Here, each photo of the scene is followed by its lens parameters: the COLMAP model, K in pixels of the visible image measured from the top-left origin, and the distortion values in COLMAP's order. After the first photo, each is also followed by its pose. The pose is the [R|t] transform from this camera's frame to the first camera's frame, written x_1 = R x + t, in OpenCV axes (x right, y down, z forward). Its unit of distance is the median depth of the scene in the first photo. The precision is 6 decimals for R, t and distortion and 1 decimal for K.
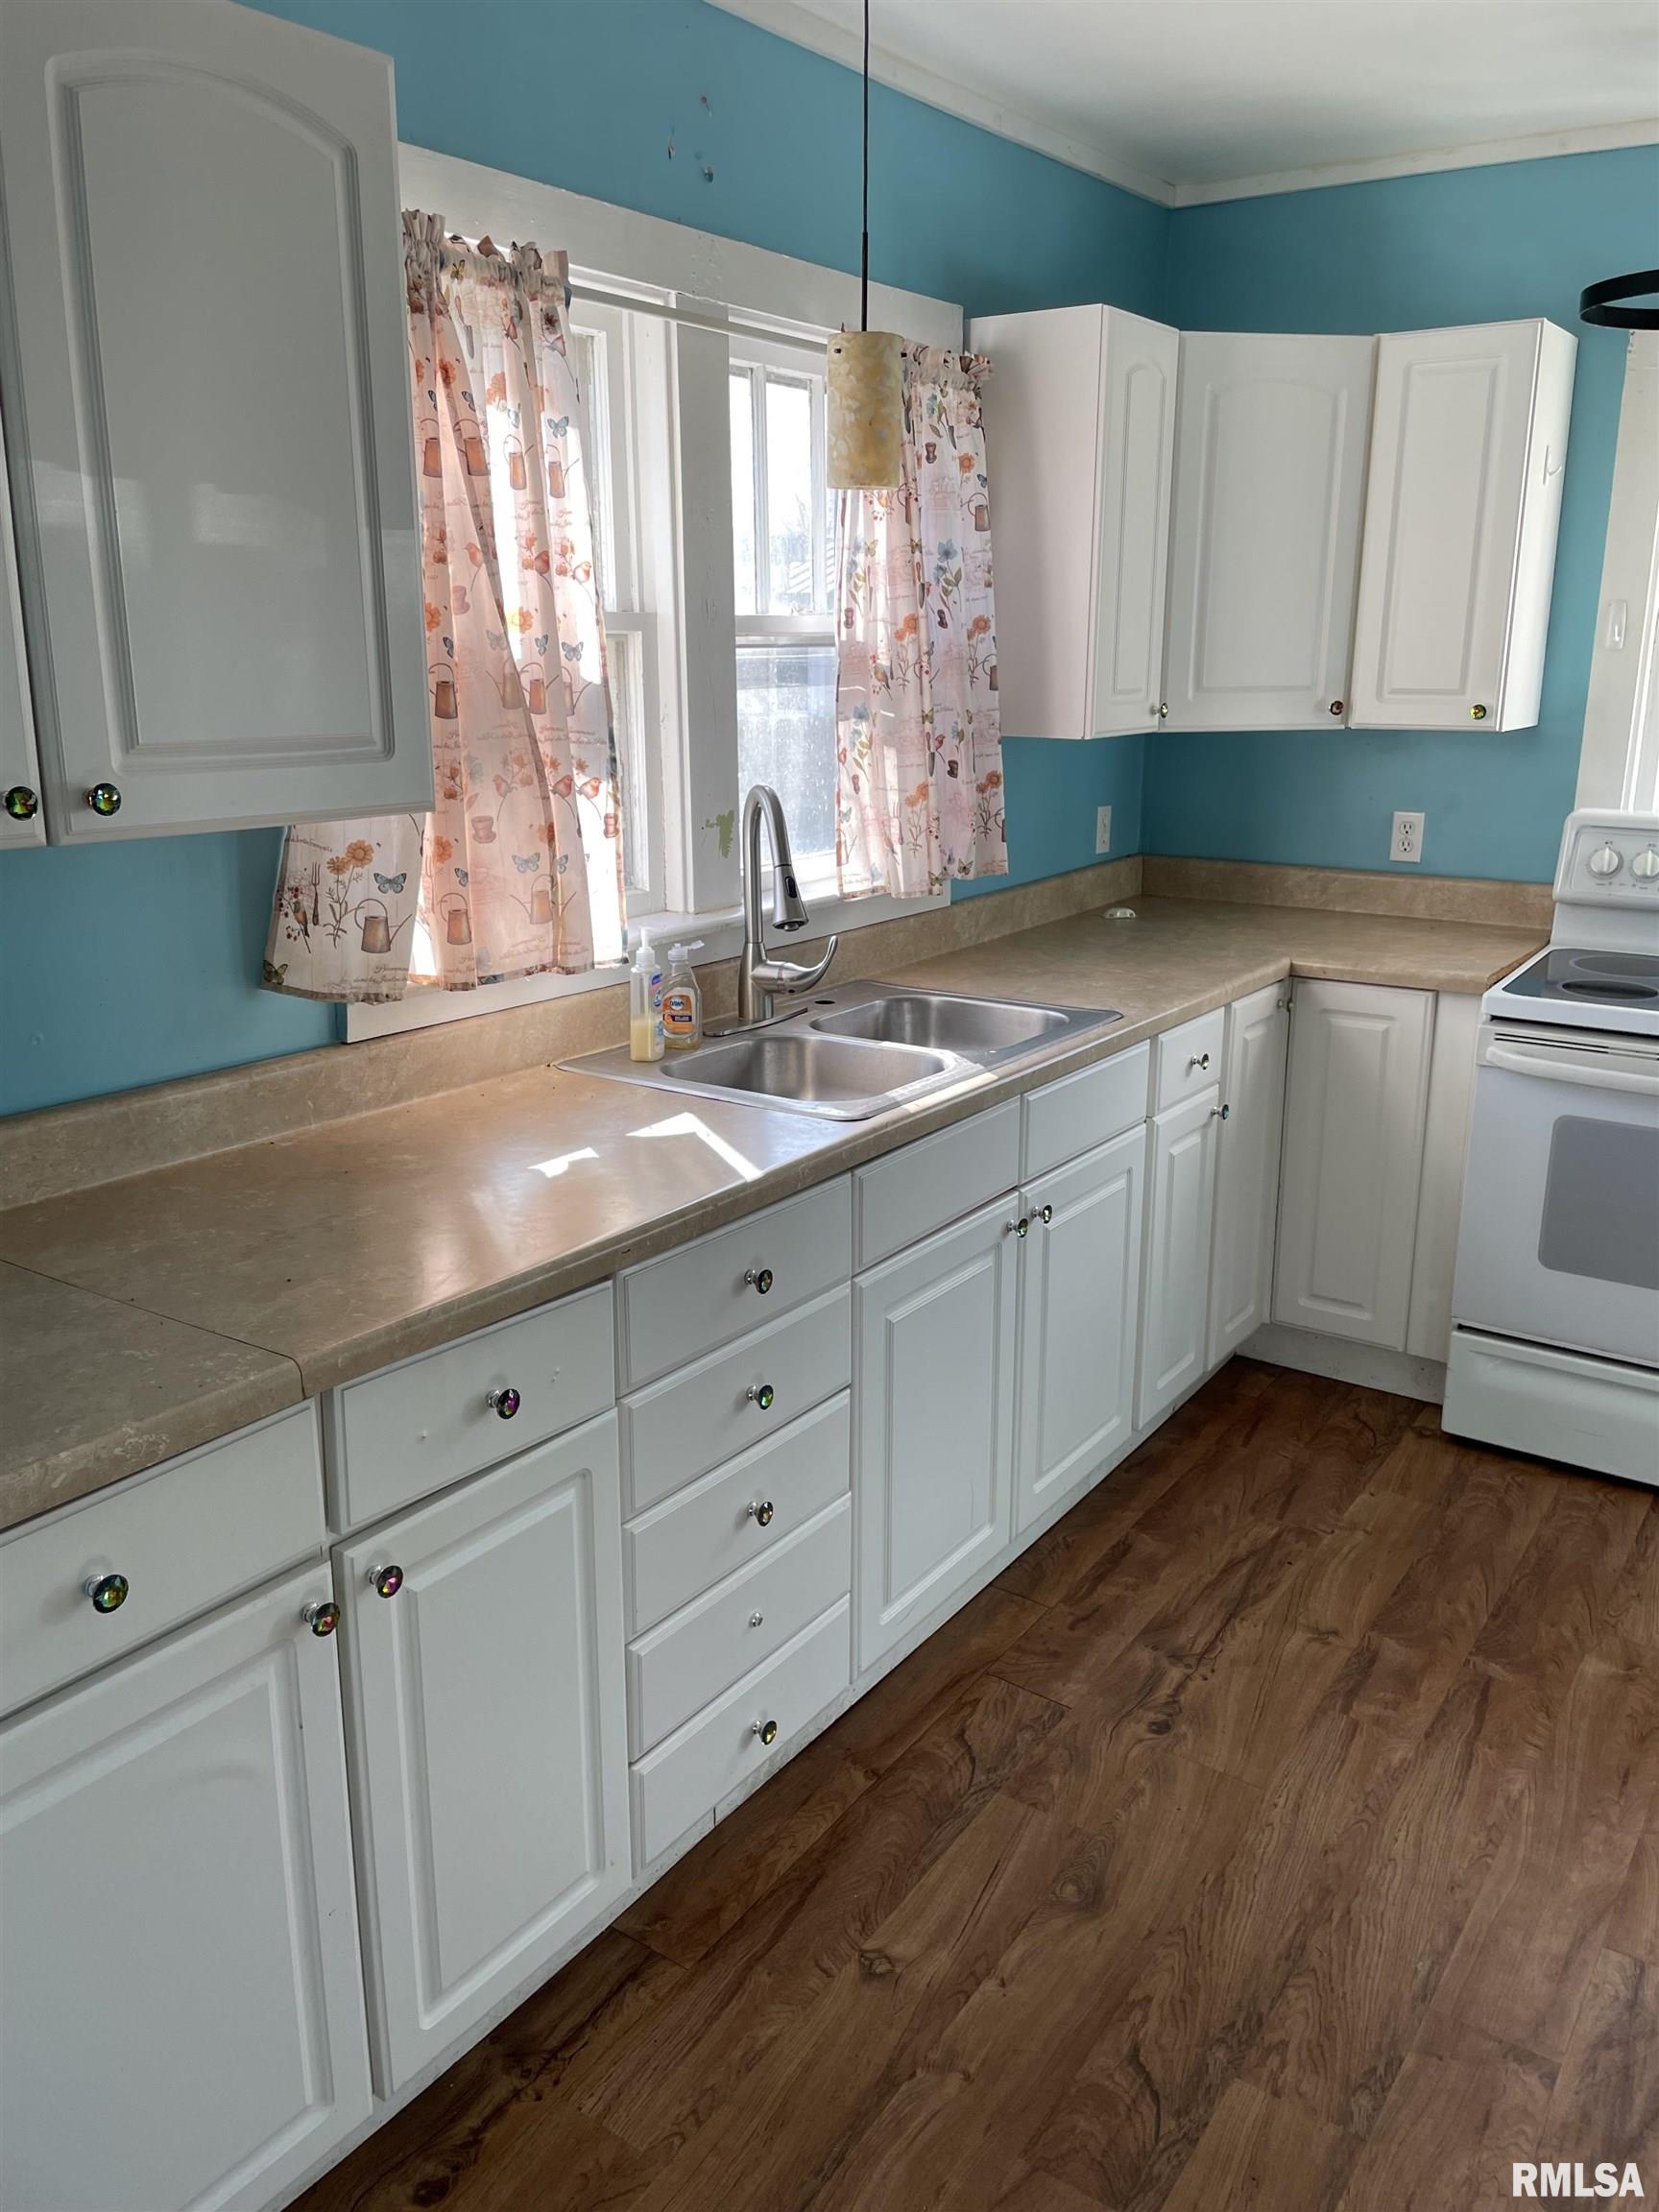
lens RADIAL K [[1698.2, 0, 825.3], [0, 1698.2, 1118.4], [0, 0, 1]] dist [0.074723, -0.118461]
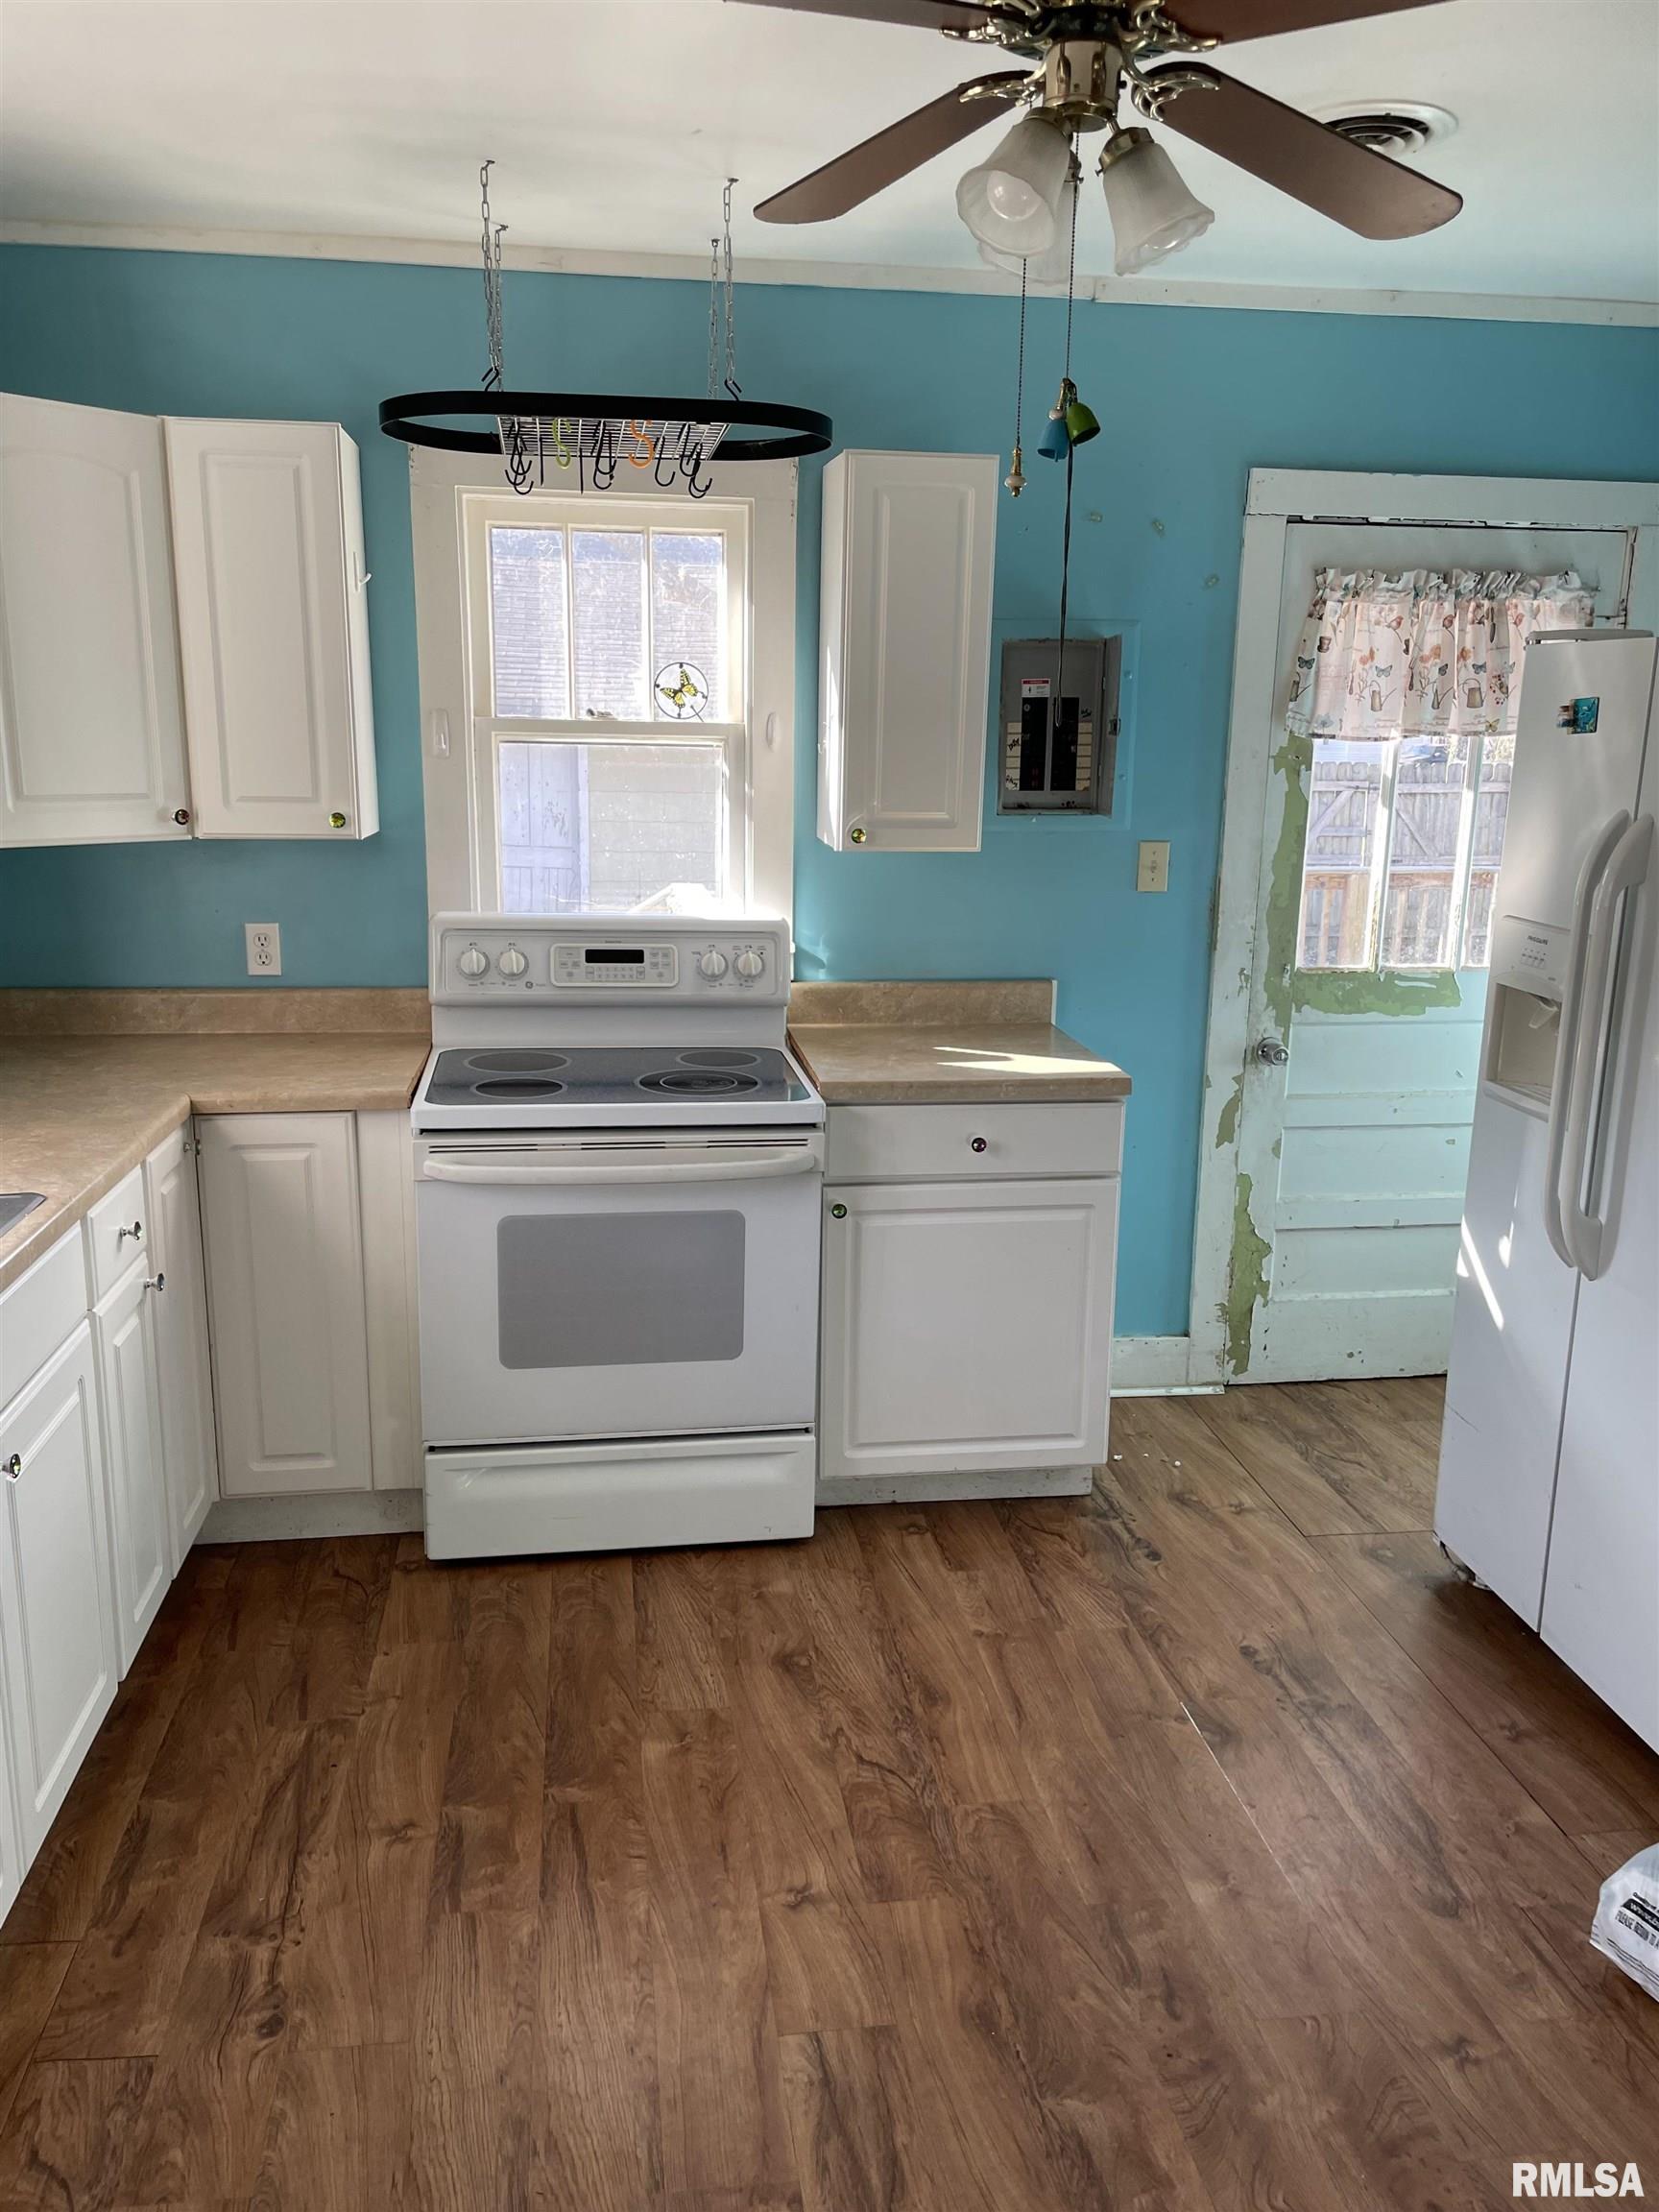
lens RADIAL K [[1698.2, 0, 825.3], [0, 1698.2, 1118.4], [0, 0, 1]] dist [0.074723, -0.118461]
pose [[0.731479, -0.142091, 0.666894, -0.087016], [0.172847, 0.984741, 0.020227, -0.044978], [-0.659592, 0.100475, 0.744878, 0.122246]]
